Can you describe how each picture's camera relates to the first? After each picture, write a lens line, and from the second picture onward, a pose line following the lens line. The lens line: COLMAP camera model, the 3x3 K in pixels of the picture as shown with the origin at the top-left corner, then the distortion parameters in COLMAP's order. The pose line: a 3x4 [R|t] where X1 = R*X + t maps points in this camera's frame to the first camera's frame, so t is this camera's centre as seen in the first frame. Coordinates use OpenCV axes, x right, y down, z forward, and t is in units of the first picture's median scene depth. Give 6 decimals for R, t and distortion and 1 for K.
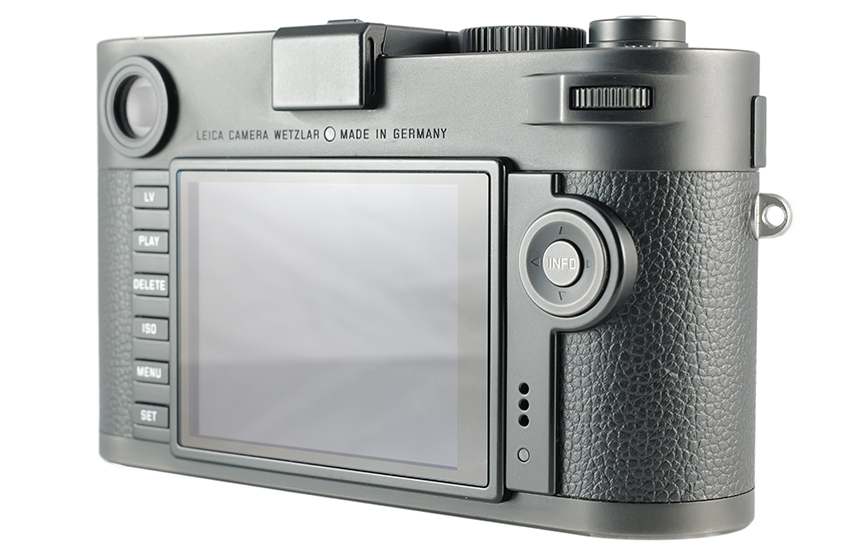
lens RADIAL K [[1873.9, 0, 422.0], [0, 1873.9, 277.5], [0, 0, 1]] dist [-0.038744, -0.049677]
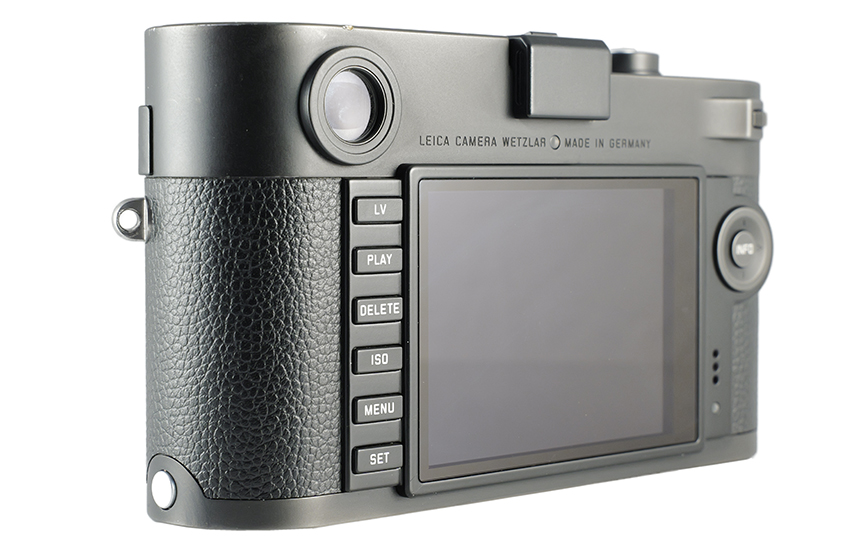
lens RADIAL K [[1873.9, 0, 422.0], [0, 1873.9, 277.5], [0, 0, 1]] dist [-0.038744, -0.049677]
pose [[0.176362, -0.059338, 0.982535, -1.070970], [0.061491, 0.996896, 0.049168, -0.056552], [-0.982403, 0.051745, 0.179464, 0.876155]]
